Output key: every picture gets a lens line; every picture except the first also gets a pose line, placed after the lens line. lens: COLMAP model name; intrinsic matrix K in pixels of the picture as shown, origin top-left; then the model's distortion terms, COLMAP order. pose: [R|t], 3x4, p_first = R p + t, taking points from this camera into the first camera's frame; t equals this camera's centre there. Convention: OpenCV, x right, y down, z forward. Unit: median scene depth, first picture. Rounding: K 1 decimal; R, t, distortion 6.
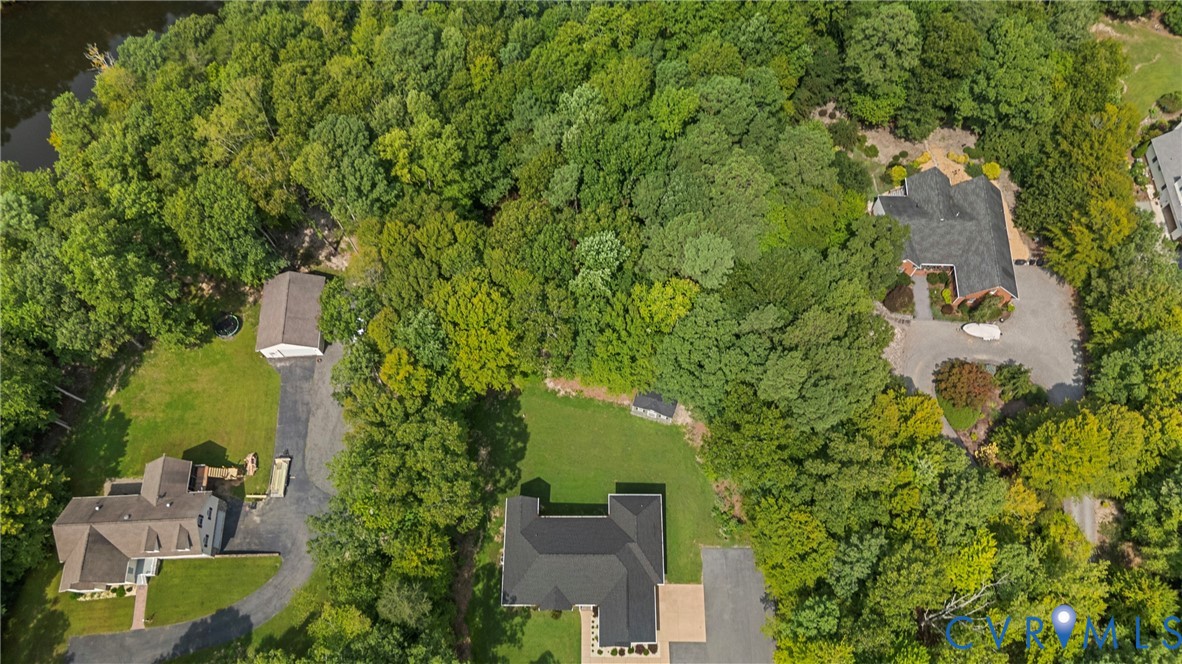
lens RADIAL K [[834.8, 0, 591.0], [0, 834.8, 332.0], [0, 0, 1]] dist [0.073827, -0.070638]
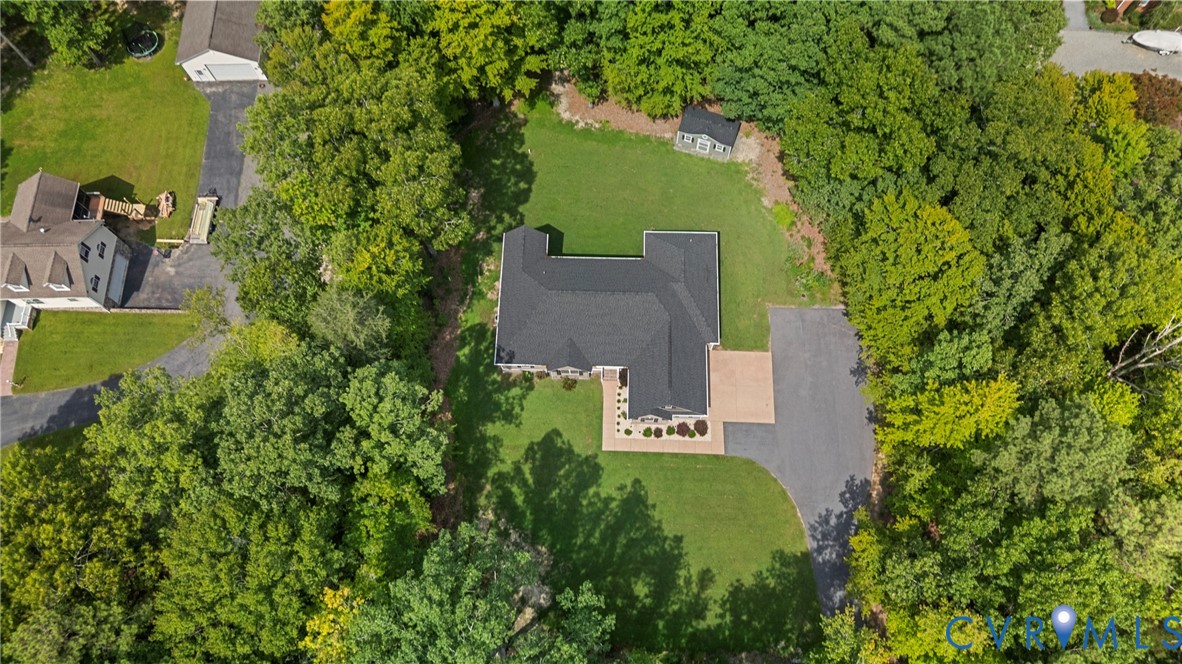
lens RADIAL K [[834.8, 0, 591.0], [0, 834.8, 332.0], [0, 0, 1]] dist [0.073827, -0.070638]
pose [[0.999614, 0.026936, -0.006743, -0.016424], [-0.026583, 0.998498, 0.047903, 0.228532], [0.008023, -0.047706, 0.998829, 0.249089]]
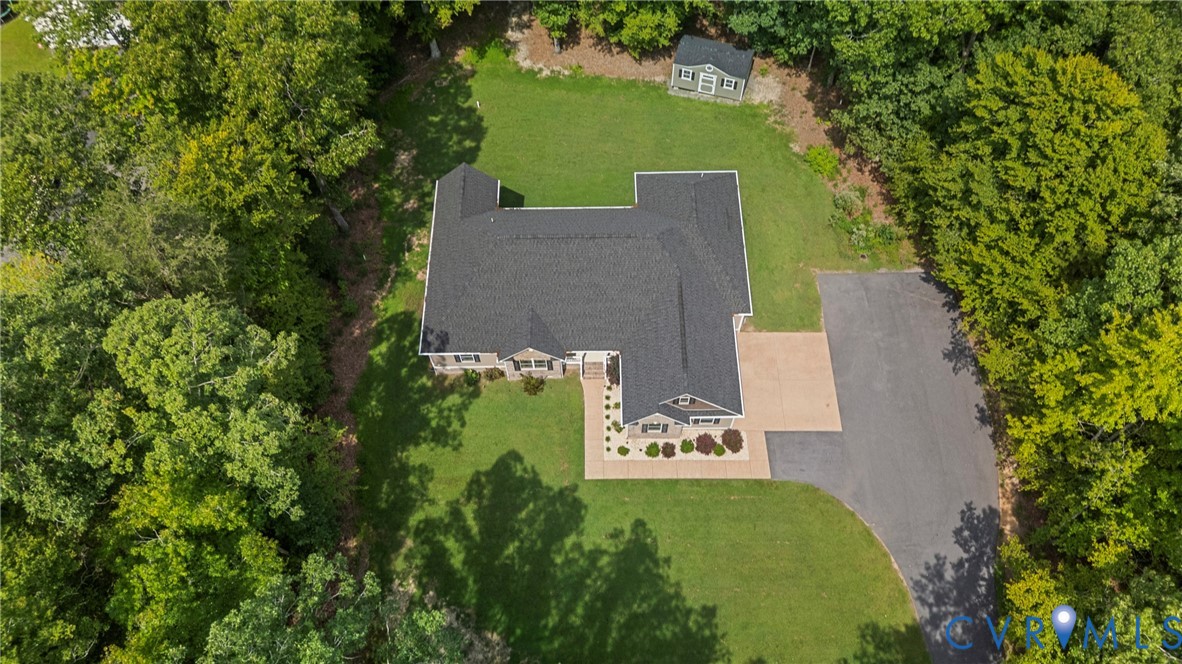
lens RADIAL K [[838.5, 0, 591.0], [0, 838.5, 332.0], [0, 0, 1]] dist [0.027918, 0.001368]
pose [[0.999939, -0.003813, 0.010359, -0.010630], [0.004807, 0.995208, -0.097667, 0.315754], [-0.009937, 0.097711, 0.995165, 0.455479]]
